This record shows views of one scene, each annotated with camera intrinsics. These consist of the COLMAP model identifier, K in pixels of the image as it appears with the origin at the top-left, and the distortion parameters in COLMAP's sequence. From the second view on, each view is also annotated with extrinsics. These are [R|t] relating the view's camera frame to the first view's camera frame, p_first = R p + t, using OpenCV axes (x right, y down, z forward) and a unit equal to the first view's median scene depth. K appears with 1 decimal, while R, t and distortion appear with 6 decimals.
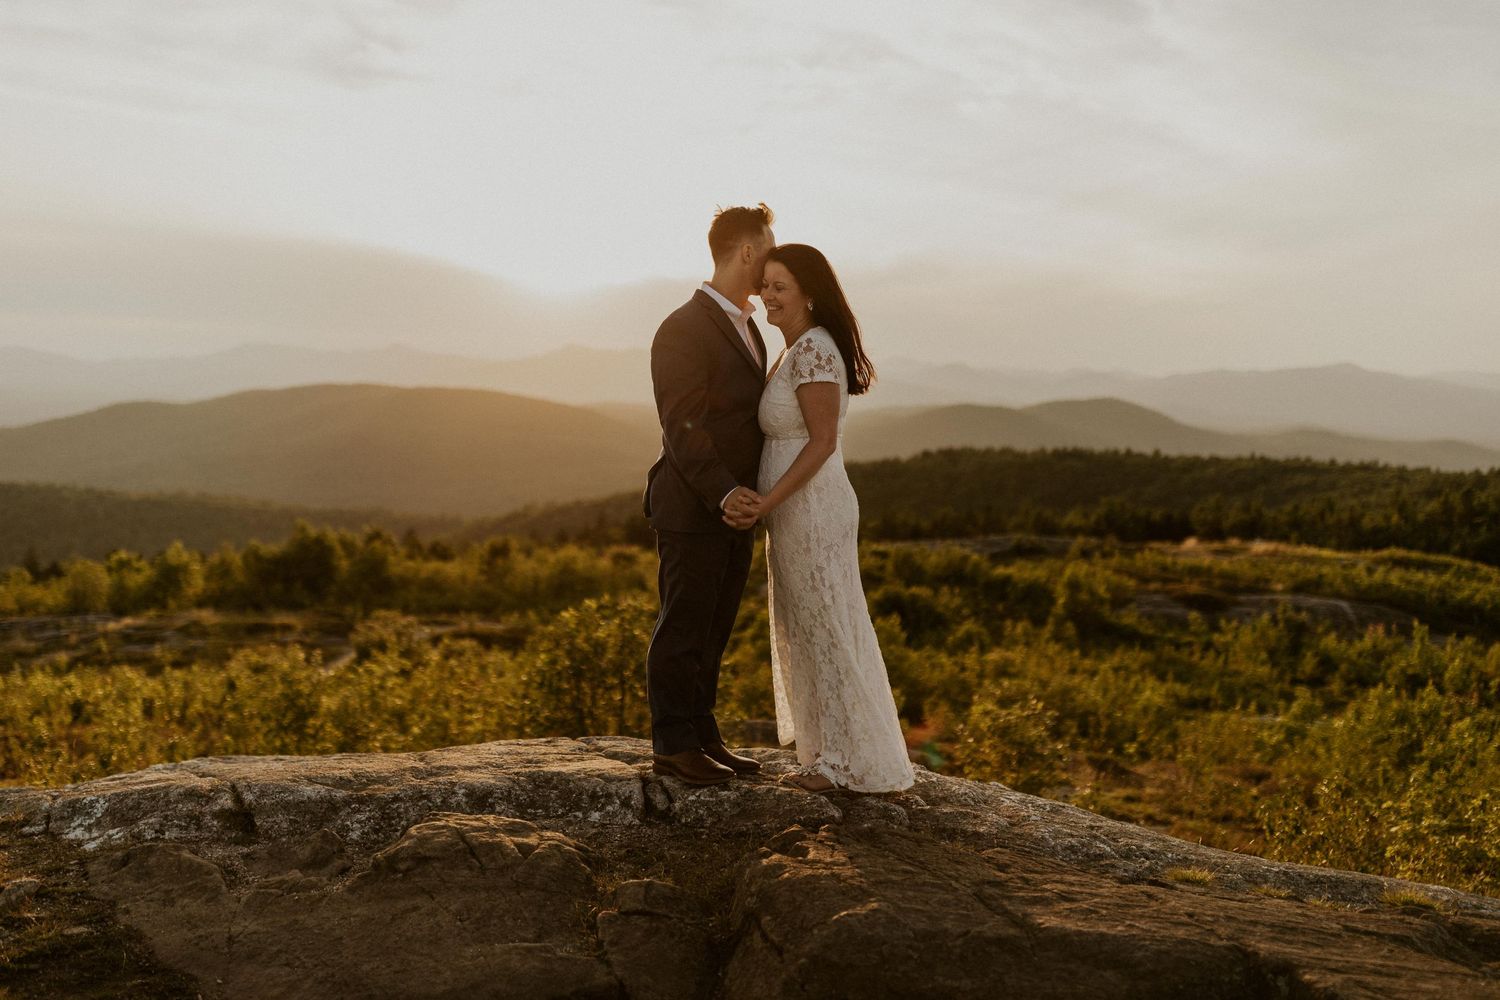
lens RADIAL K [[1469.1, 0, 746.6], [0, 1469.1, 501.0], [0, 0, 1]] dist [0.014626, -0.027954]
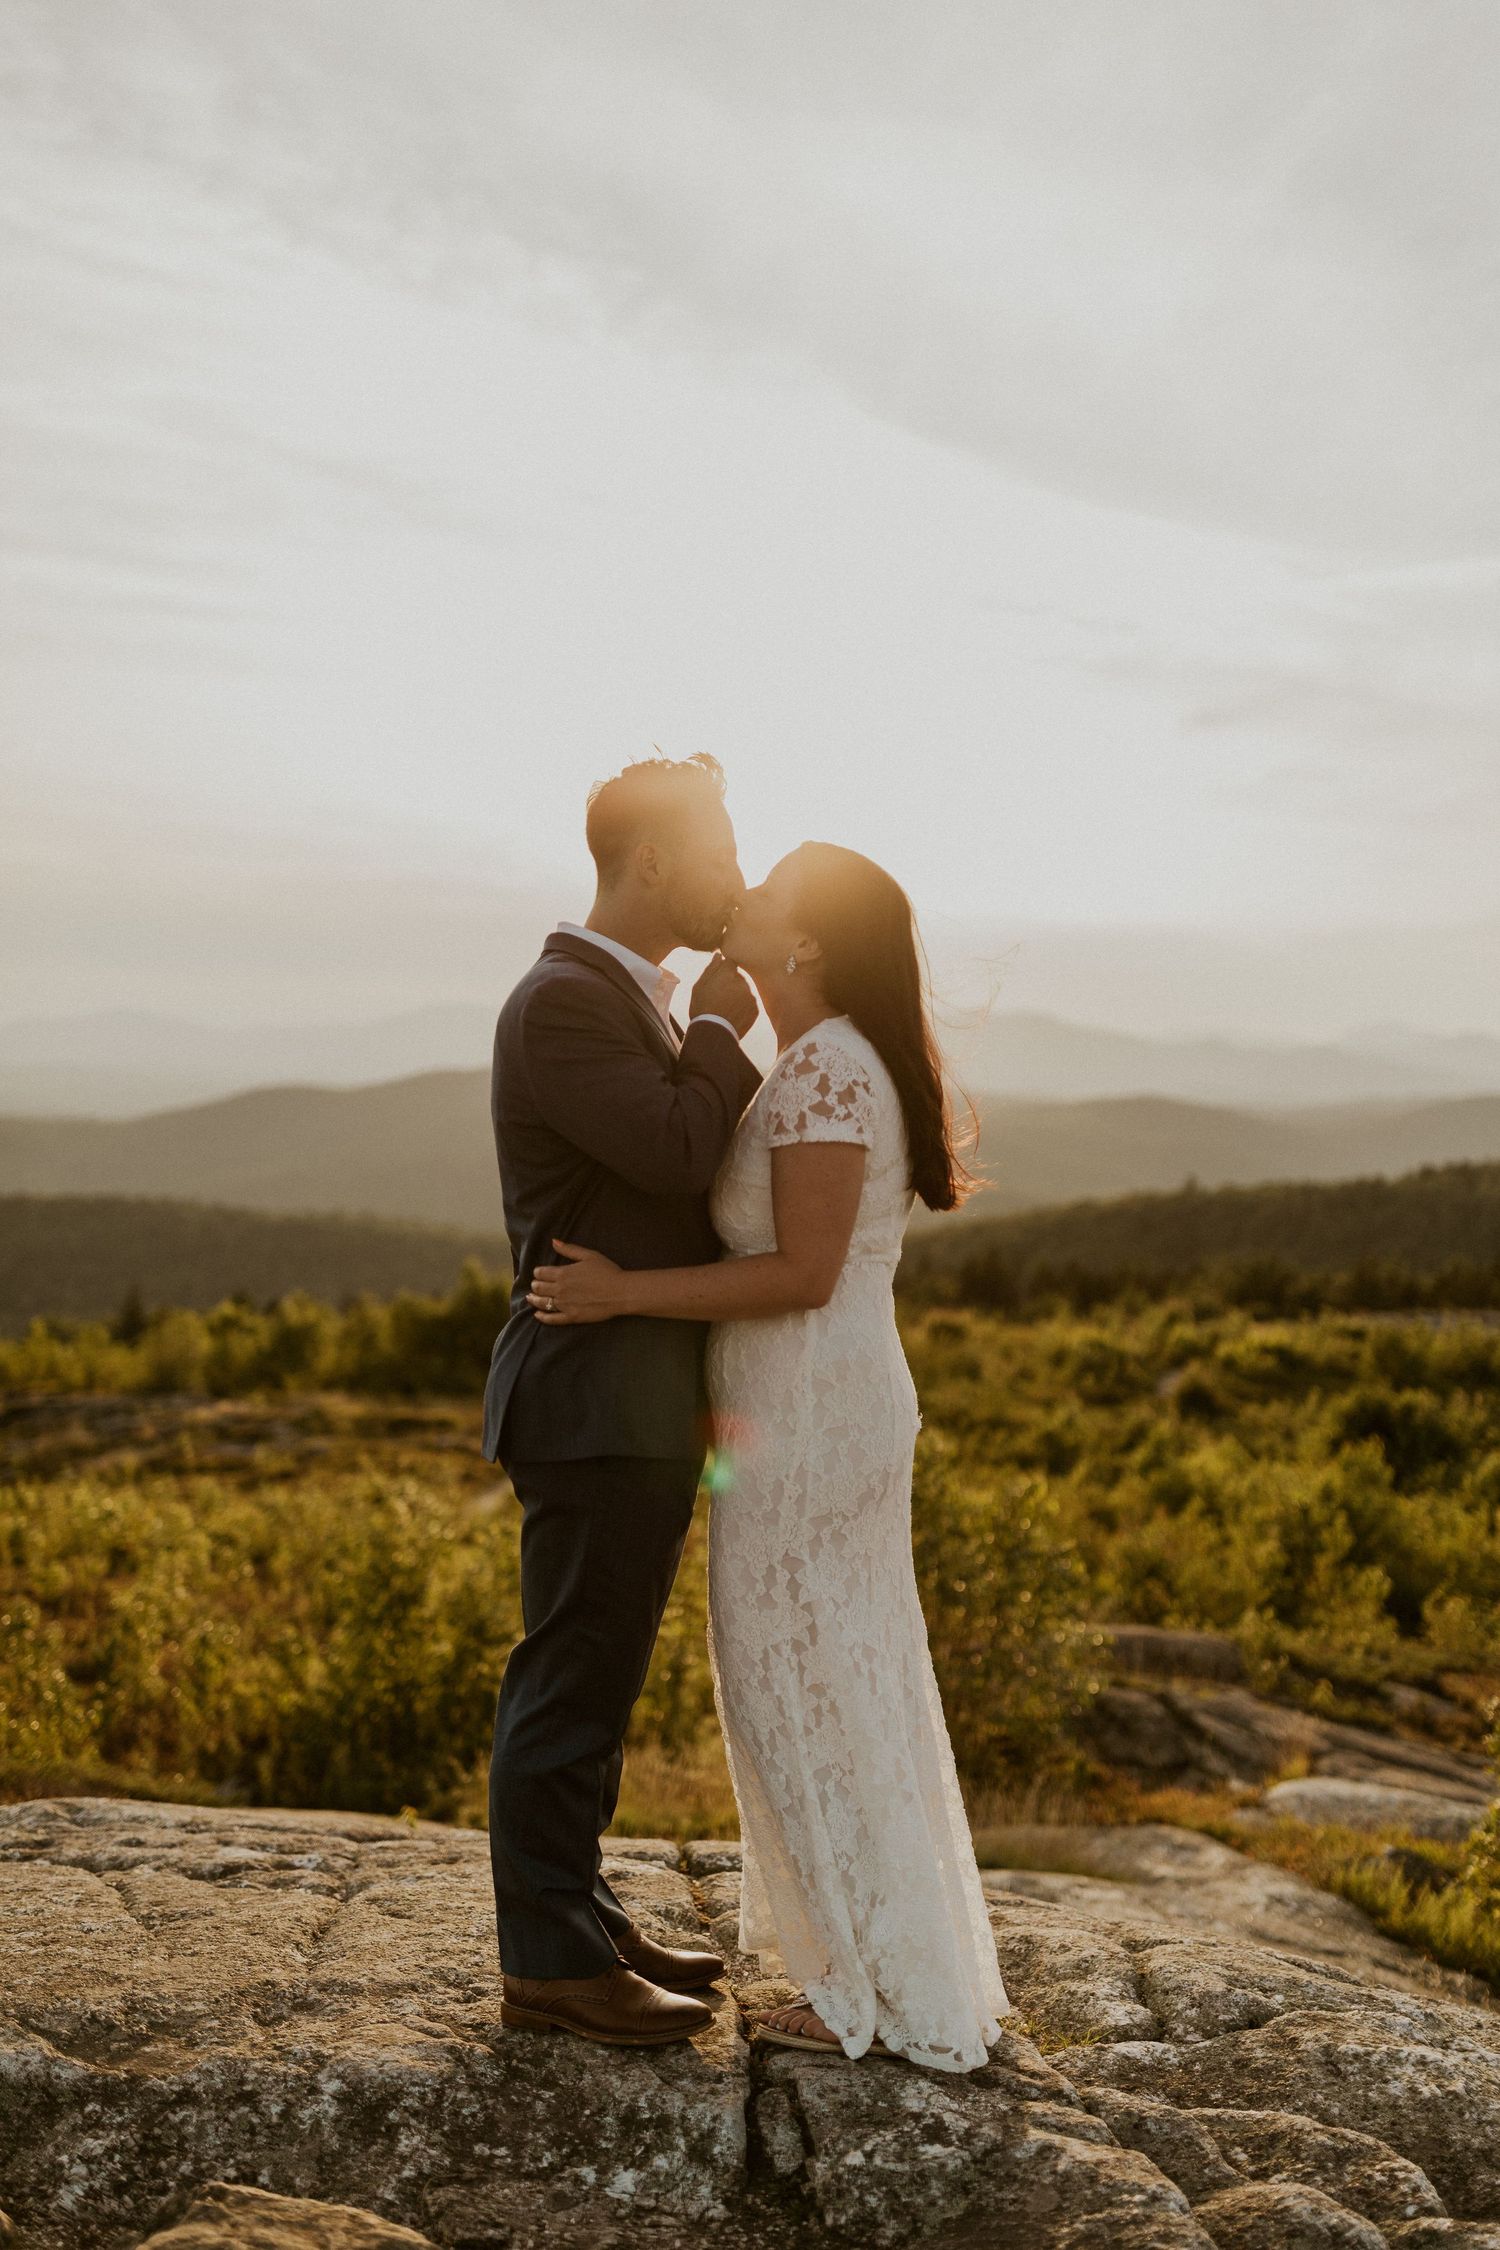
lens RADIAL K [[2135.8, 0, 750.0], [0, 2135.8, 1125.0], [0, 0, 1]] dist [0.017297, -0.023980]
pose [[0.982929, 0.008408, -0.183794, 0.042691], [-0.017357, 0.998738, -0.047134, -0.059918], [0.183166, 0.049520, 0.981834, 0.388464]]
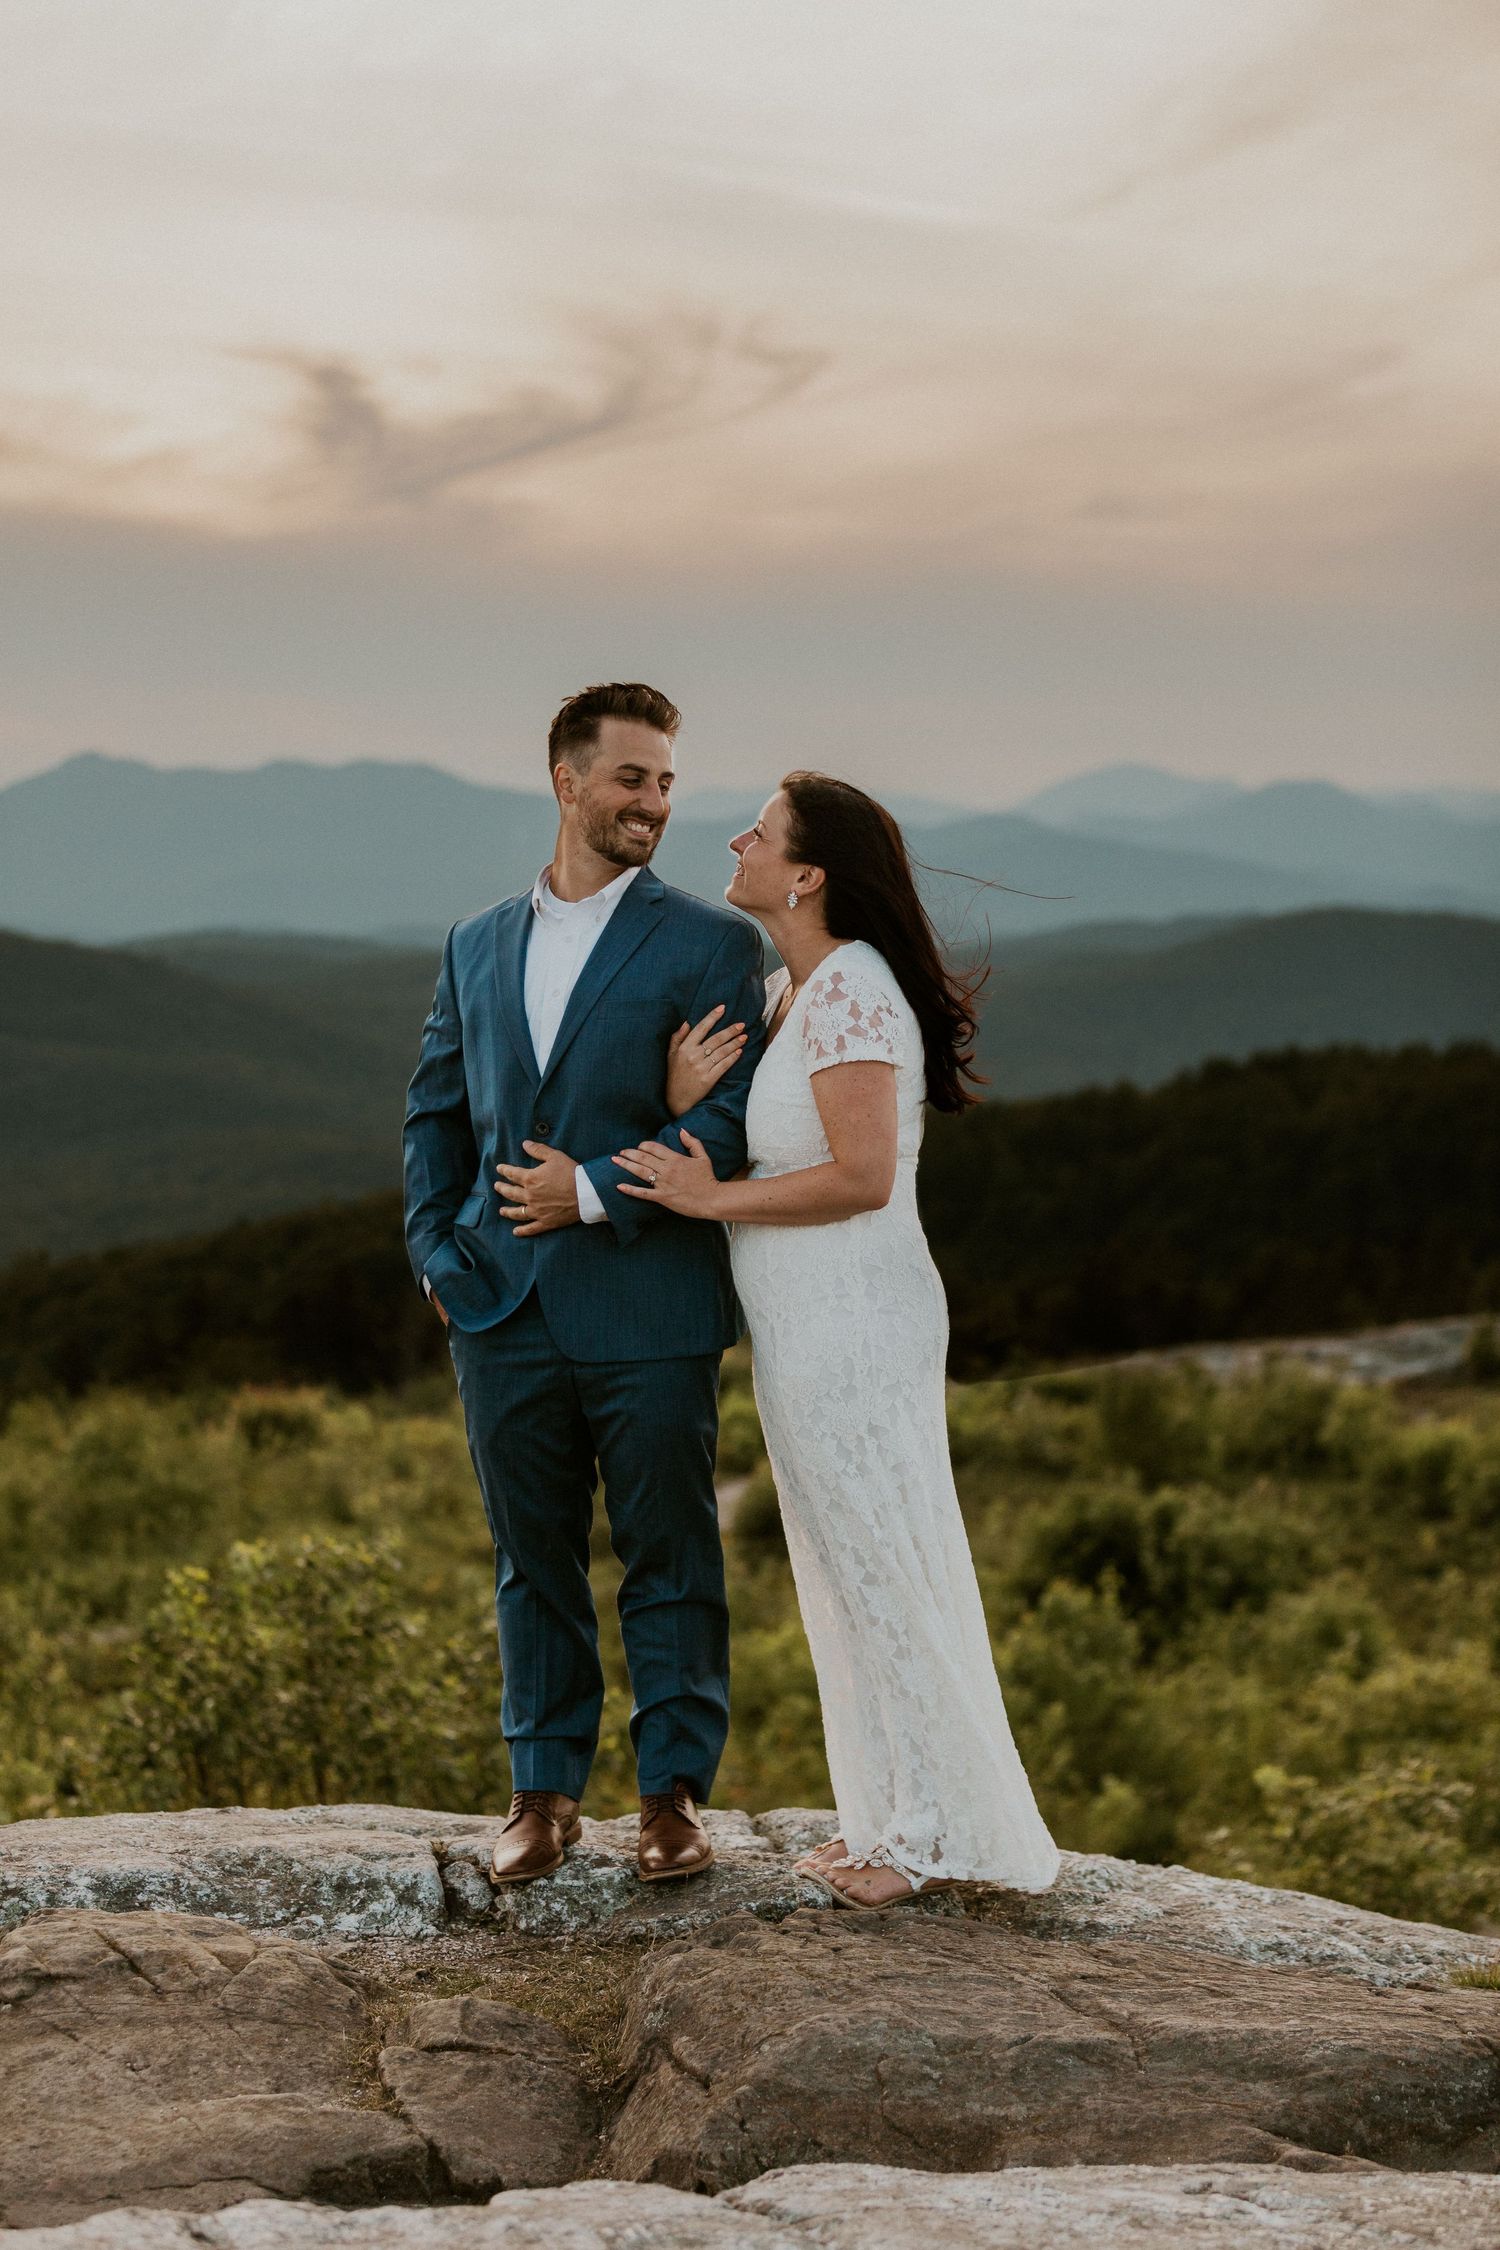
lens RADIAL K [[4809.4, 0, 874.3], [0, 4809.4, 1123.1], [0, 0, 1]] dist [-0.290024, 0.779084]
pose [[0.998572, -0.027138, 0.046020, 0.010067], [0.028125, 0.999385, -0.020928, -0.021667], [-0.045424, 0.022192, 0.998721, -0.654743]]
